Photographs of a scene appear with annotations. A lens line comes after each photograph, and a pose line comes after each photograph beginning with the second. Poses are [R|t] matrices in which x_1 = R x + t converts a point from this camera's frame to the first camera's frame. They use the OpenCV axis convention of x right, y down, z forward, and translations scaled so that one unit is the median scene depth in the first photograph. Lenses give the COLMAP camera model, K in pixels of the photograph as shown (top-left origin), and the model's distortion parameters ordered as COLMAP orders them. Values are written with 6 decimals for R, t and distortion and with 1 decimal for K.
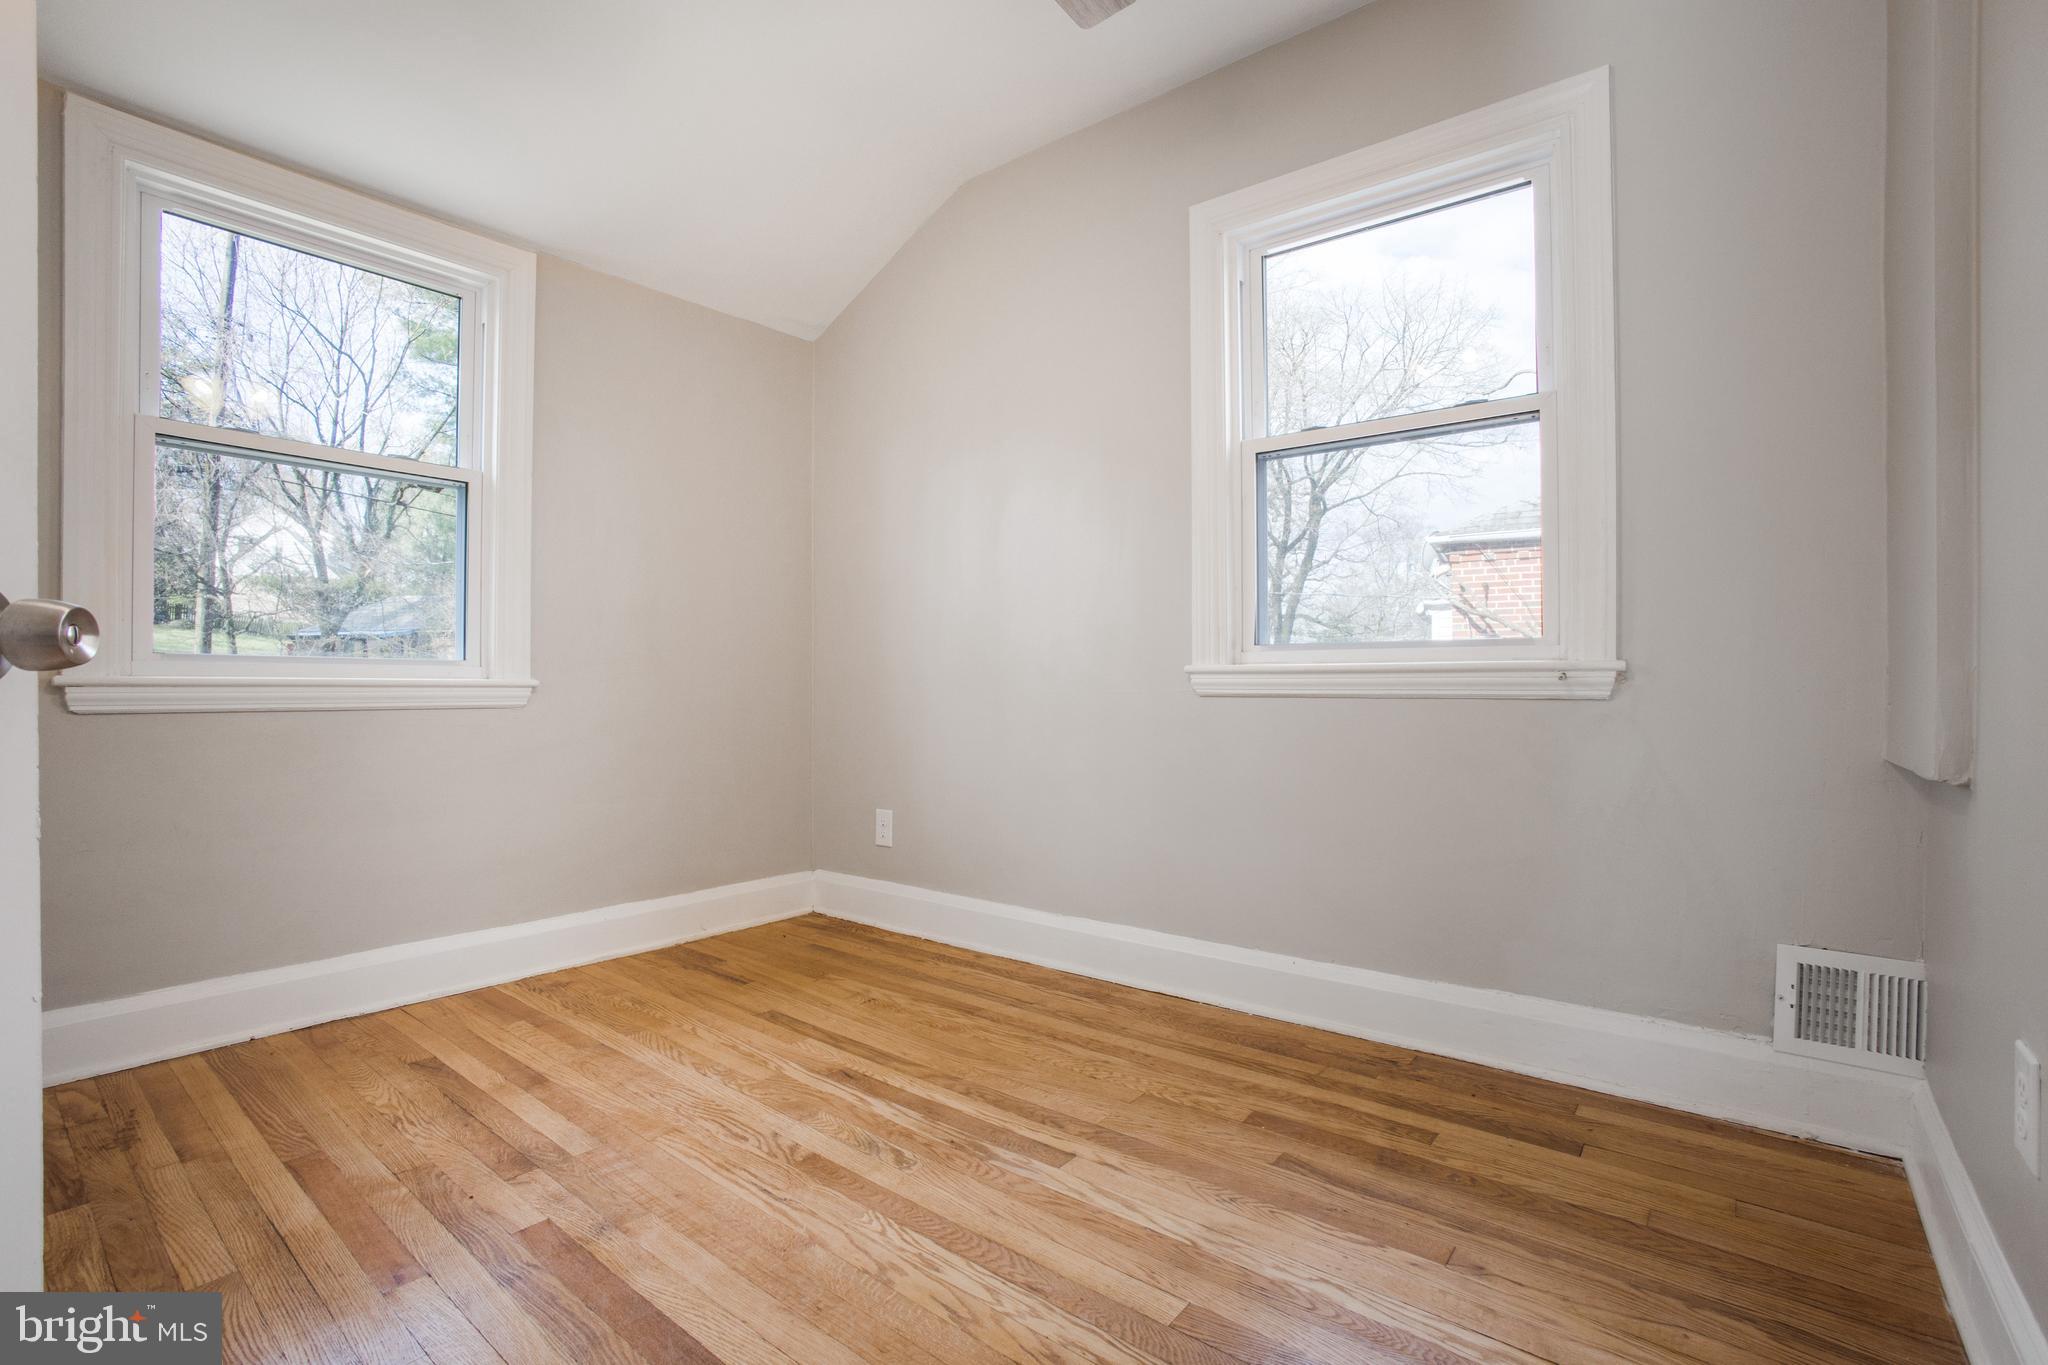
lens RADIAL K [[932.0, 0, 1013.7], [0, 932.0, 679.5], [0, 0, 1]] dist [-0.080018, 0.026958]
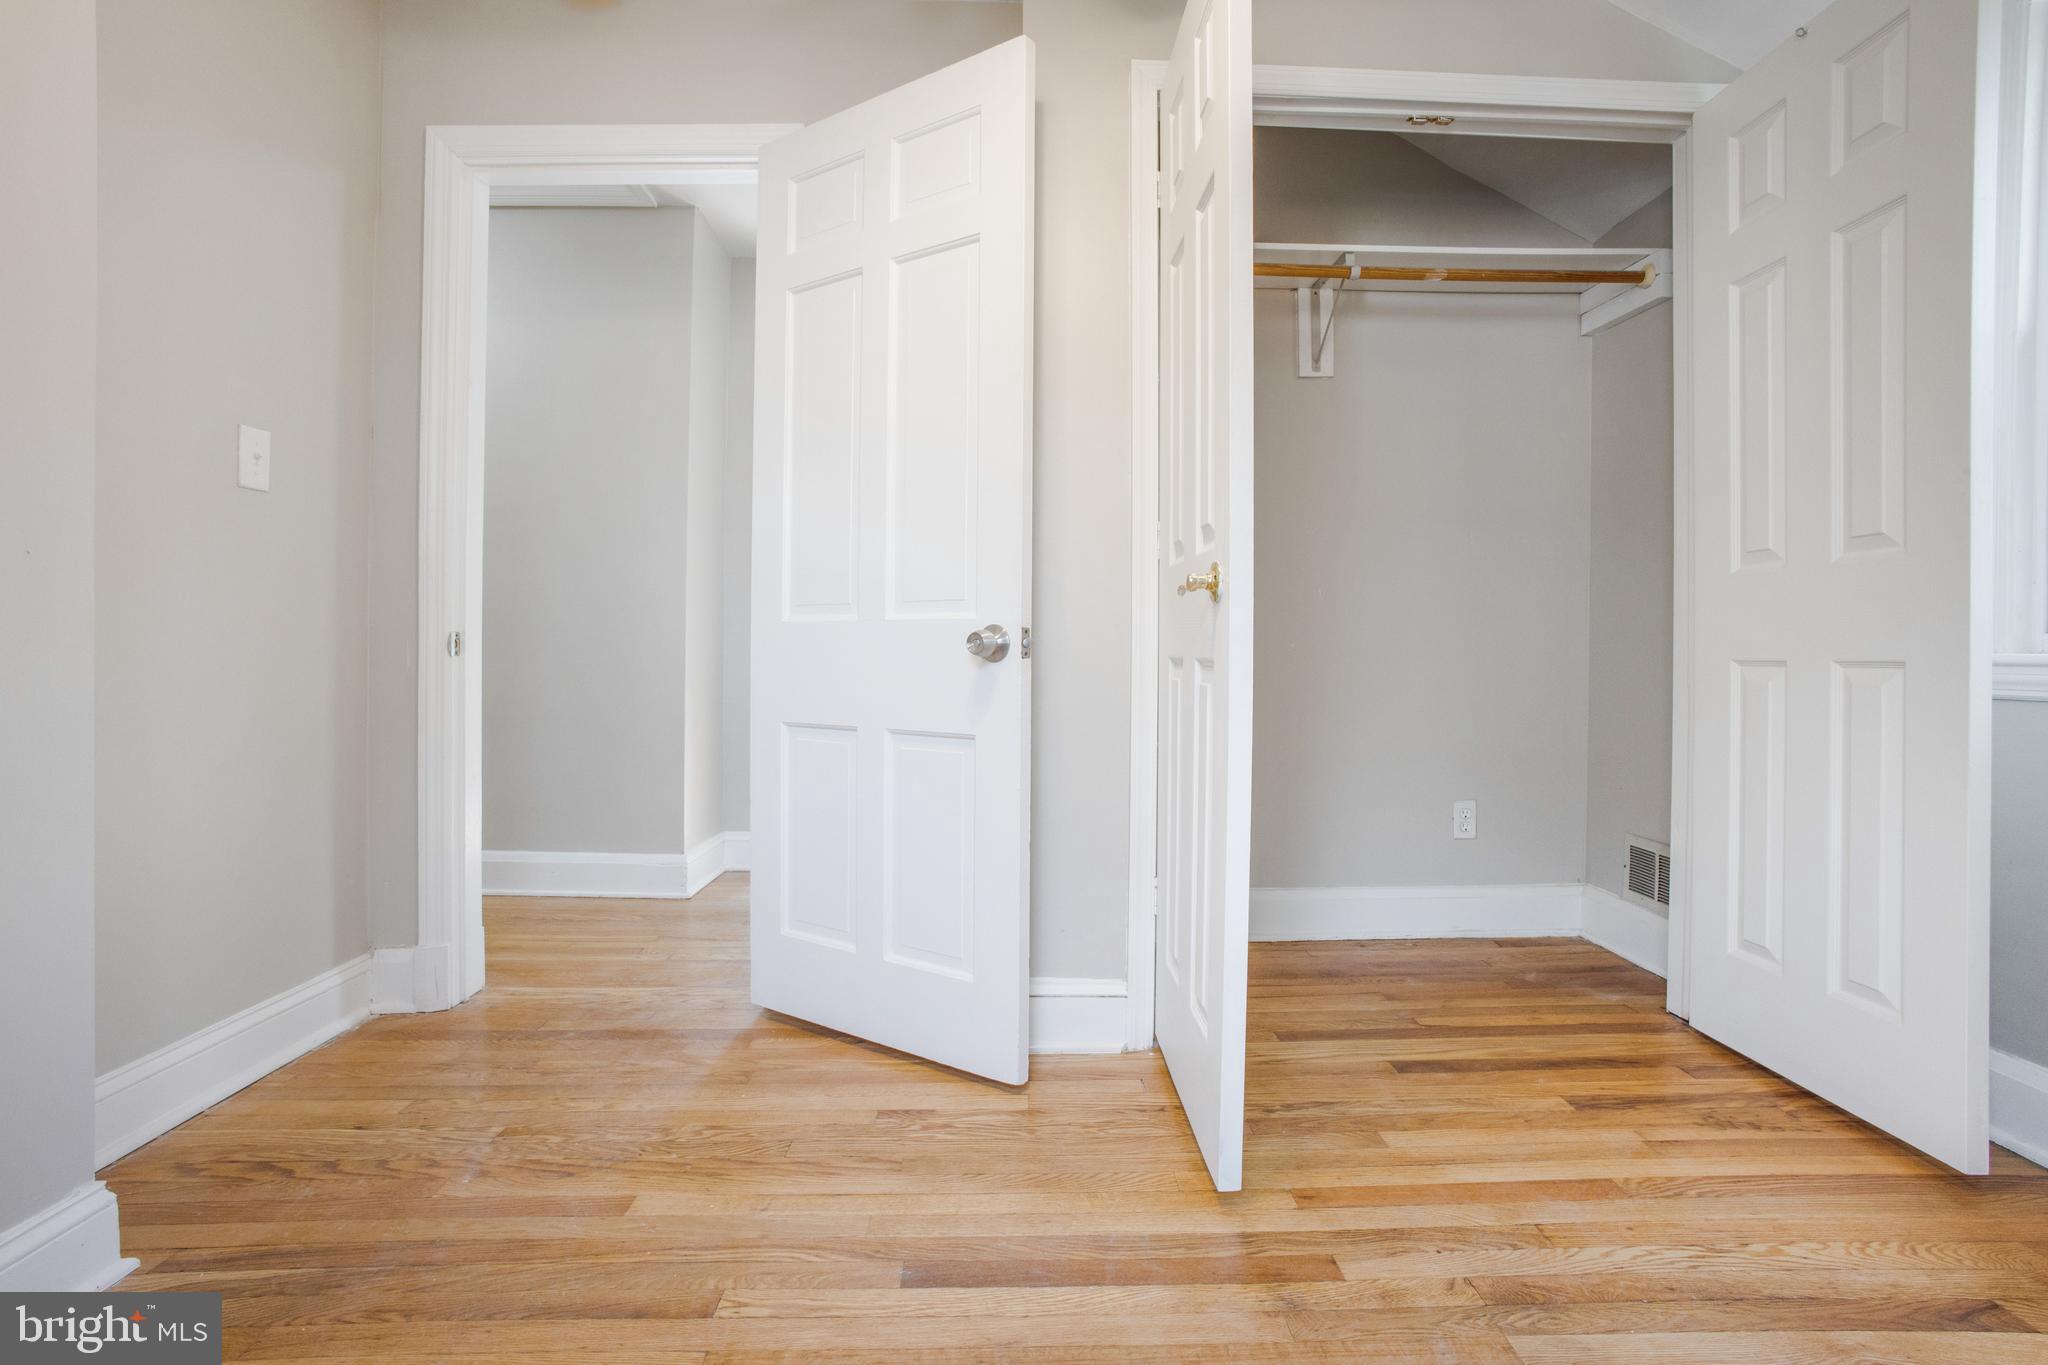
lens RADIAL K [[932.0, 0, 1013.7], [0, 932.0, 679.5], [0, 0, 1]] dist [-0.080018, 0.026958]
pose [[-0.773042, 0.006881, -0.634318, 0.240812], [-0.001613, 0.999917, 0.012813, 0.013890], [0.634353, 0.010928, -0.772966, 1.309820]]
